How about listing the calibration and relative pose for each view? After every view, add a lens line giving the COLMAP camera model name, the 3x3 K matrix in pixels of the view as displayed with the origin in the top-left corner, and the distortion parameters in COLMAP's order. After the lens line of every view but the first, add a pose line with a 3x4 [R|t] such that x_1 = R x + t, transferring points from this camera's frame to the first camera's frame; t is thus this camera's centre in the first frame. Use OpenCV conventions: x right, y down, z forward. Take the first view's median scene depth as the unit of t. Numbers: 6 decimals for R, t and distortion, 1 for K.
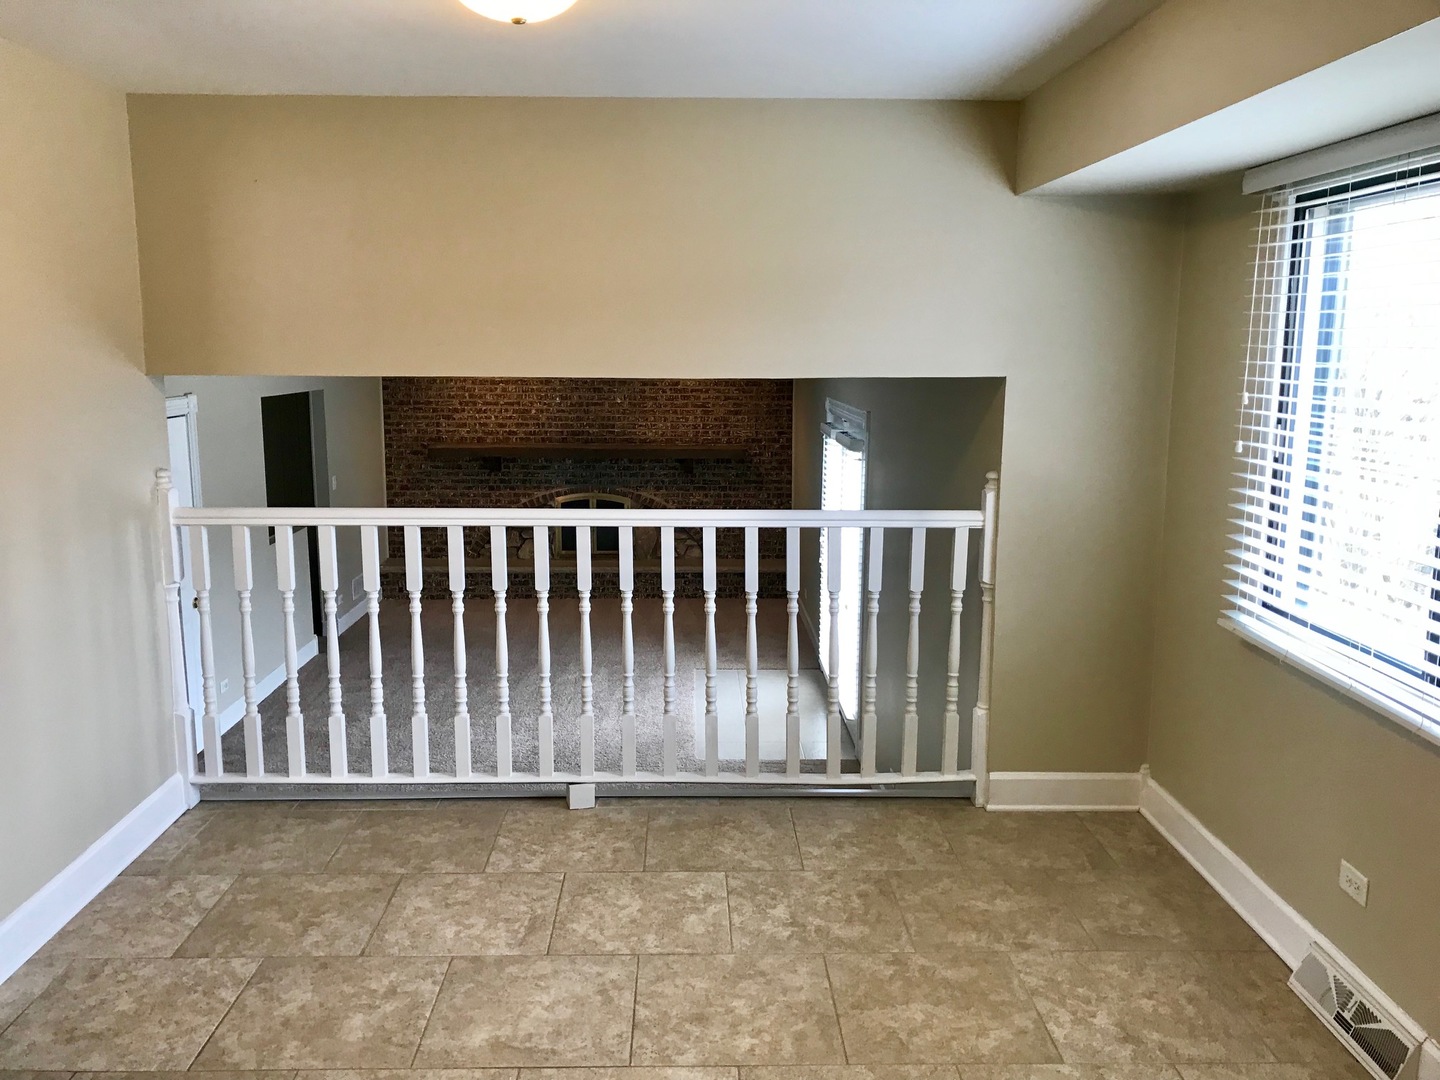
lens RADIAL K [[1199.9, 0, 720.0], [0, 1199.9, 540.0], [0, 0, 1]] dist [0.043092, 0.011833]
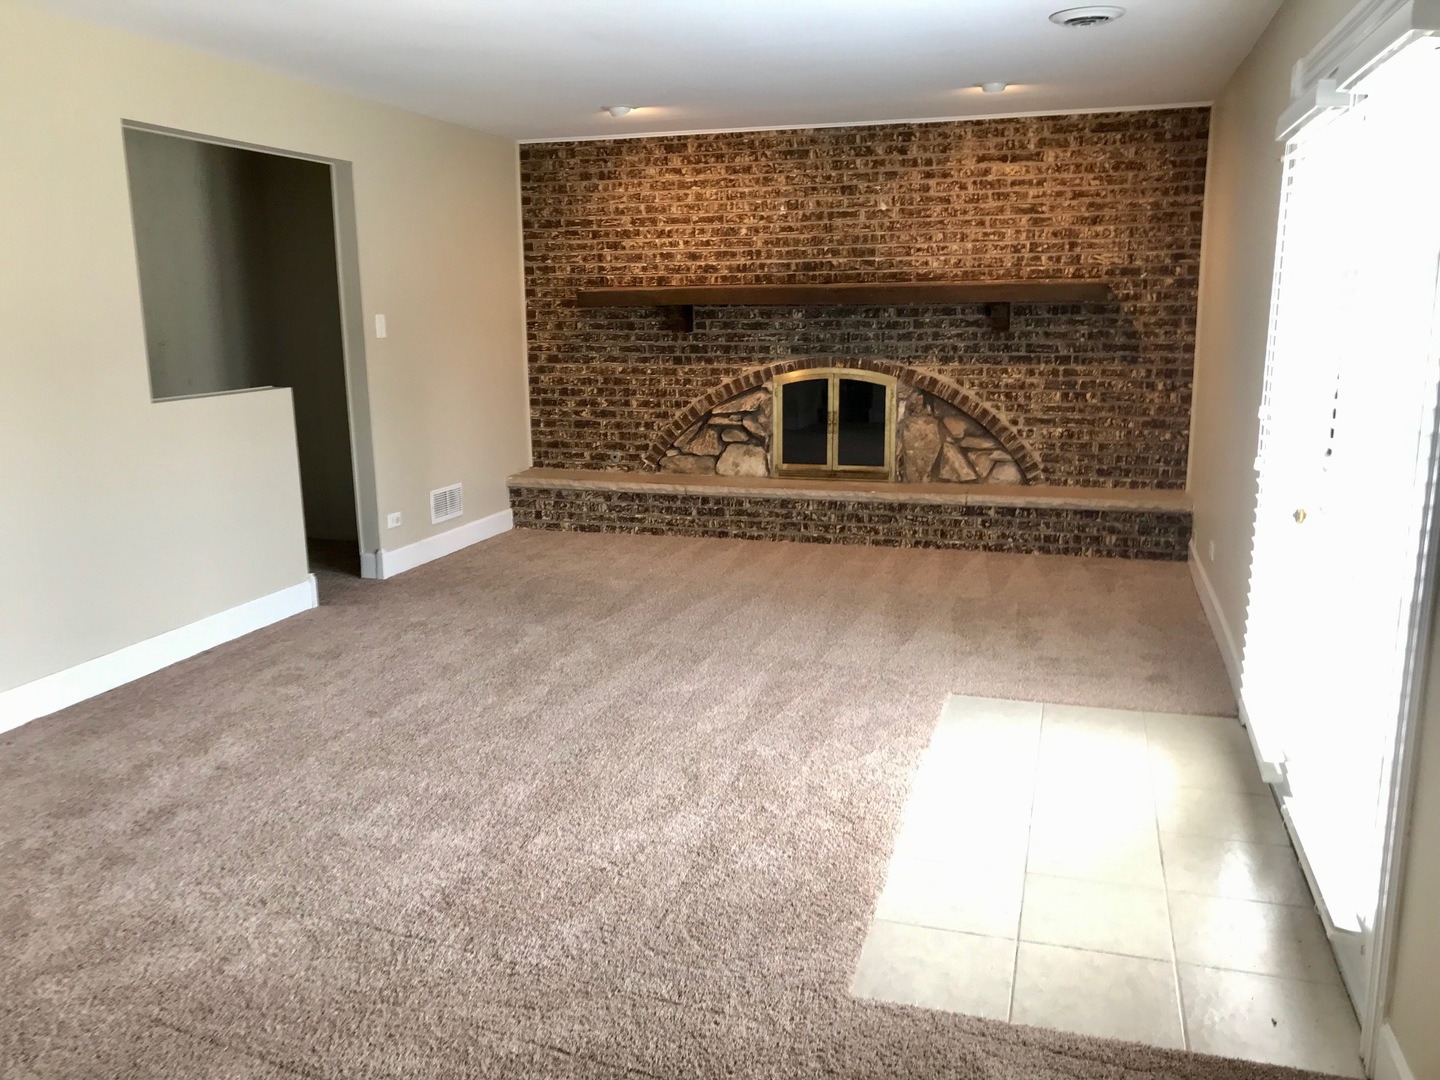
lens RADIAL K [[1169.8, 0, 720.0], [0, 1169.8, 540.0], [0, 0, 1]] dist [0.117649, -0.372282]
pose [[0.949533, 0.048489, -0.309896, 0.025650], [-0.039315, 0.998586, 0.035785, 0.028171], [0.311193, -0.021795, 0.950097, 0.425367]]
